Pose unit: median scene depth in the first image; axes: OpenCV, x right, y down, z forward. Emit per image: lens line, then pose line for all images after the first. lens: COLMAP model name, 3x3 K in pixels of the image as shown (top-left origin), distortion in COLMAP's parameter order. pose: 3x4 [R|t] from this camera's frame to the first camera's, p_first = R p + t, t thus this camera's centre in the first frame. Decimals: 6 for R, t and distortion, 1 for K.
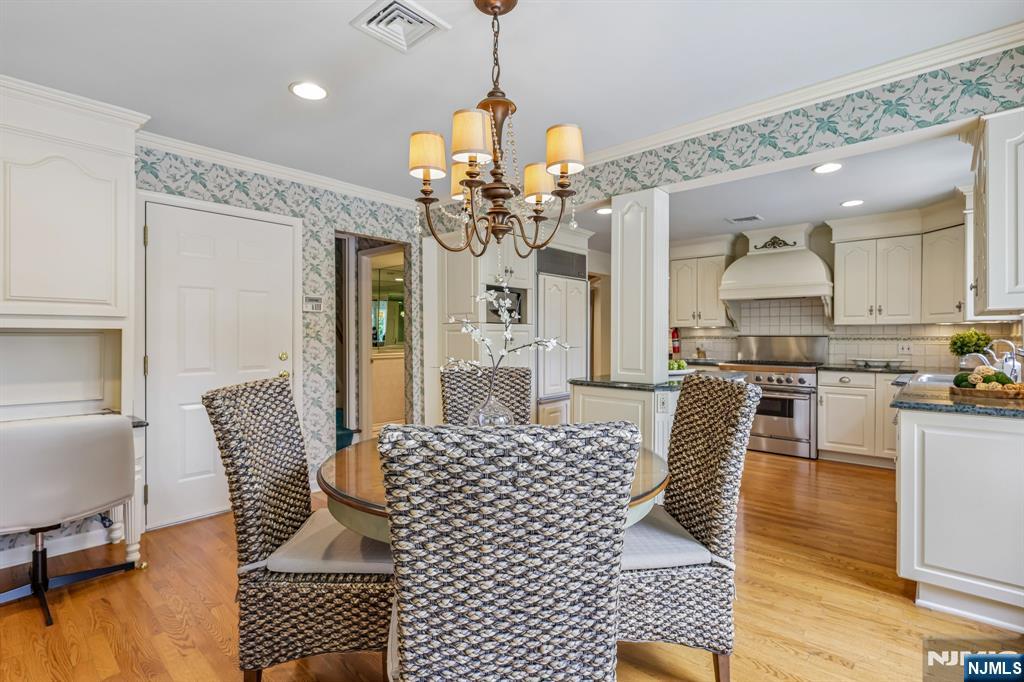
lens RADIAL K [[489.1, 0, 514.4], [0, 489.1, 339.0], [0, 0, 1]] dist [-0.000490, 0.000086]
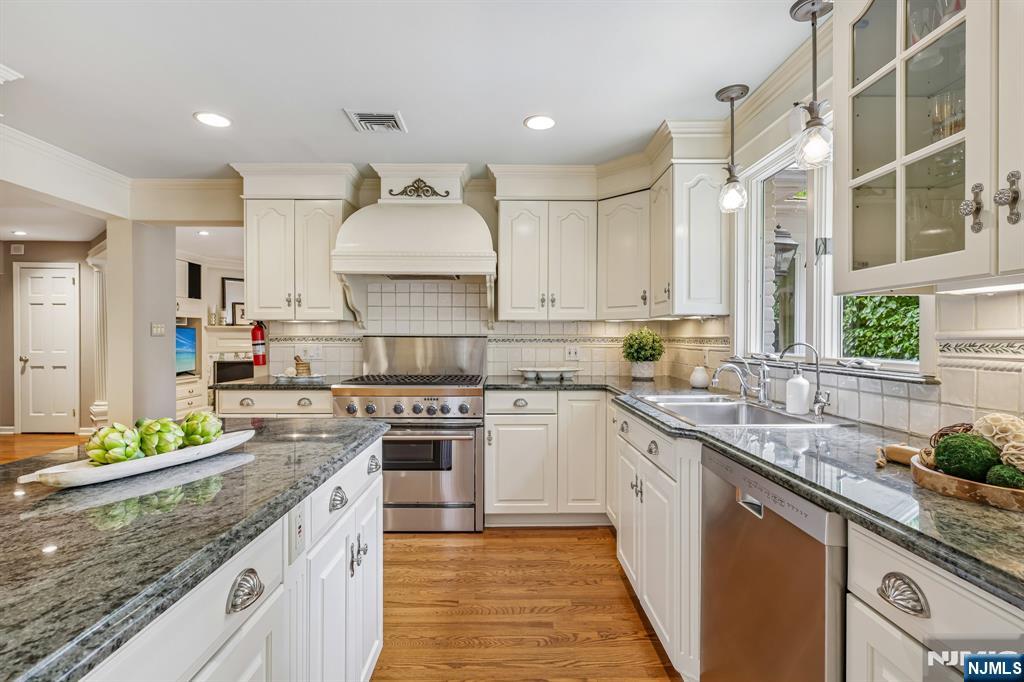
lens RADIAL K [[489.1, 0, 514.4], [0, 489.1, 339.0], [0, 0, 1]] dist [-0.000490, 0.000086]
pose [[0.738697, -0.001373, 0.674036, 0.212498], [0.002779, 0.999996, -0.001010, -0.001635], [-0.674032, 0.002619, 0.738698, 0.485192]]
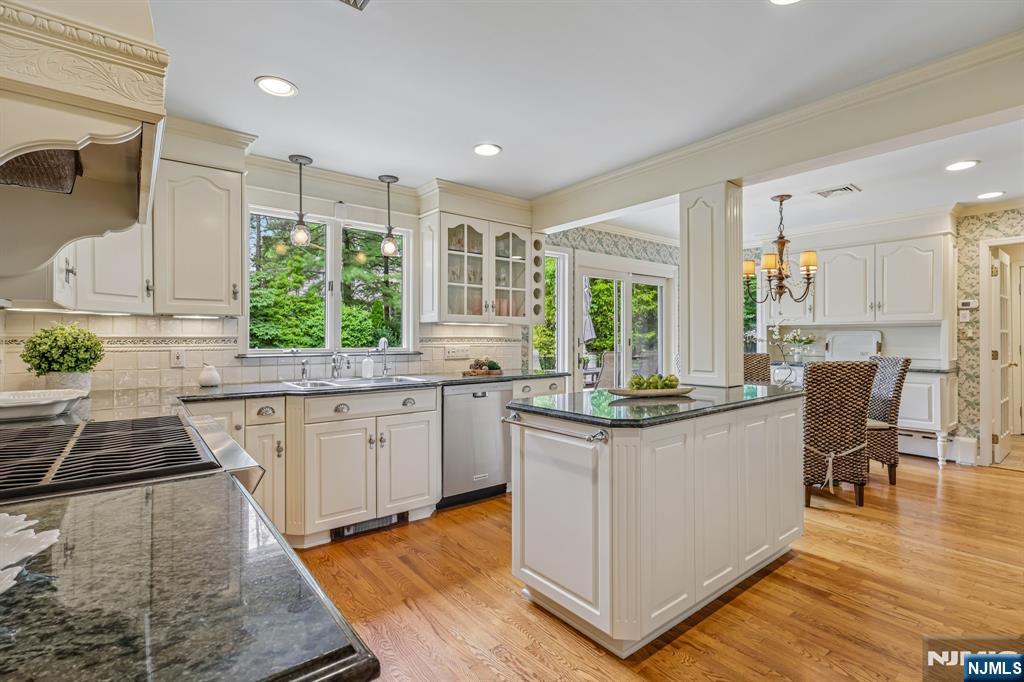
lens RADIAL K [[480.8, 0, 508.4], [0, 480.8, 334.8], [0, 0, 1]] dist [0.002158, 0.000262]
pose [[-0.982190, 0.002113, 0.187879, 0.296511], [0.001753, 0.999996, -0.002080, -0.004674], [-0.187883, -0.001713, -0.982190, 1.268674]]
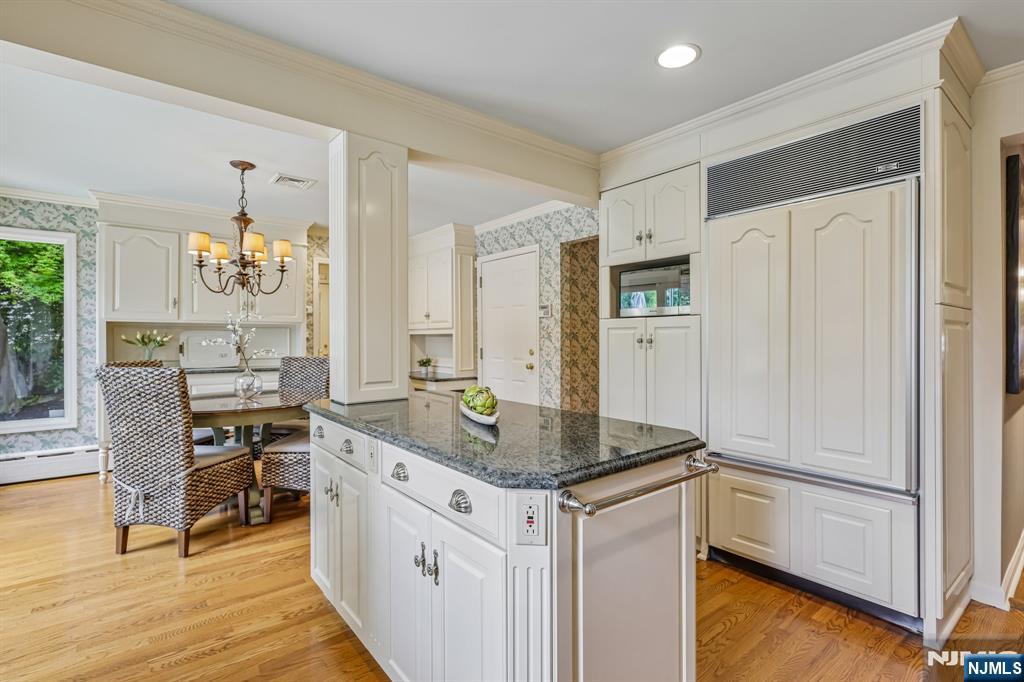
lens RADIAL K [[483.8, 0, 508.0], [0, 483.8, 338.5], [0, 0, 1]] dist [0.001720, 0.000314]
pose [[-0.180388, 0.001411, -0.983594, 0.591597], [-0.004199, 0.999989, 0.002205, -0.002921], [0.983586, 0.004528, -0.180380, 0.844881]]
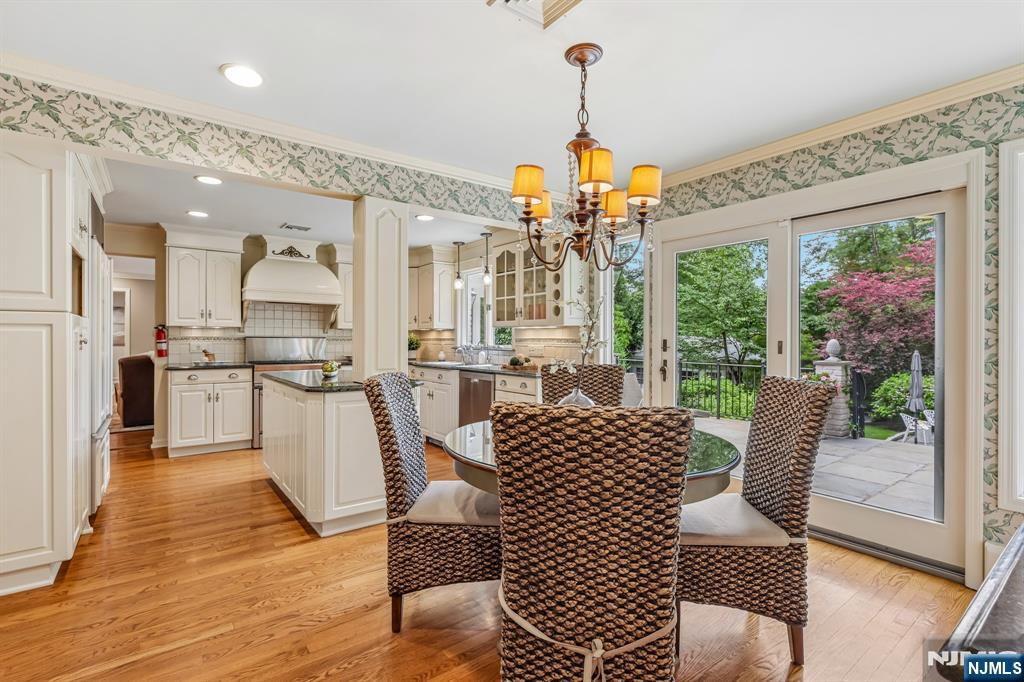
lens RADIAL K [[465.4, 0, 512.0], [0, 465.4, 341.0], [0, 0, 1]] dist [-0.003823, -0.000155]
pose [[0.199296, -0.002888, 0.979935, -0.419486], [0.001687, 0.999995, 0.002604, 0.000529], [-0.979938, 0.001134, 0.199300, 0.332217]]
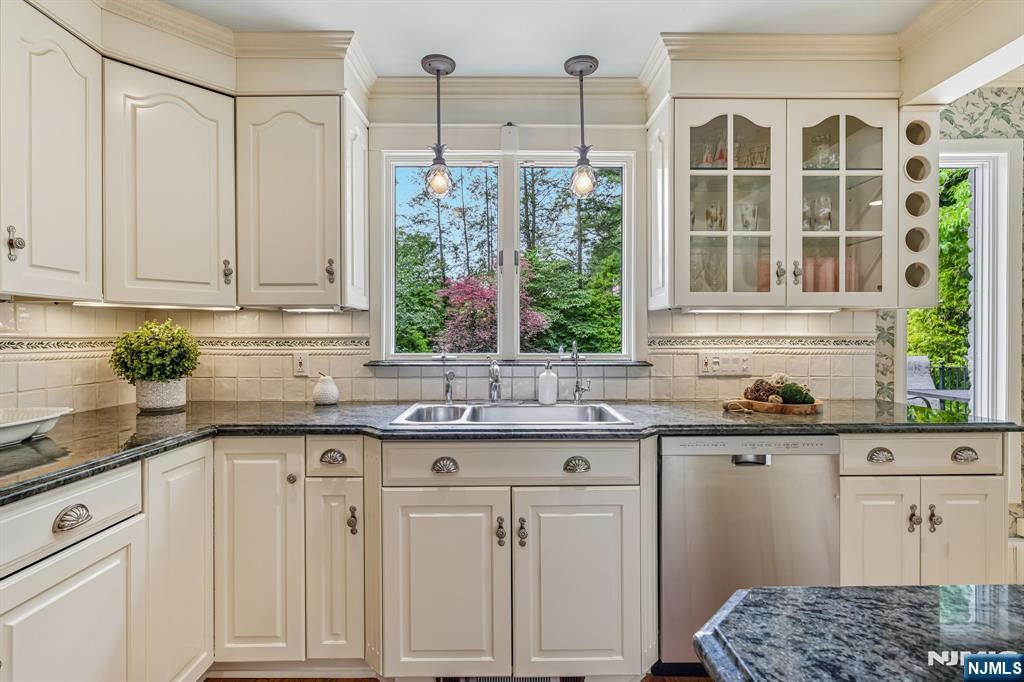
lens RADIAL K [[483.8, 0, 508.0], [0, 483.8, 338.5], [0, 0, 1]] dist [0.001720, 0.000314]
pose [[-0.663278, -0.000397, 0.748373, 0.332227], [0.006149, 0.999963, 0.005981, -0.004034], [-0.748348, 0.008569, -0.663251, 0.928319]]
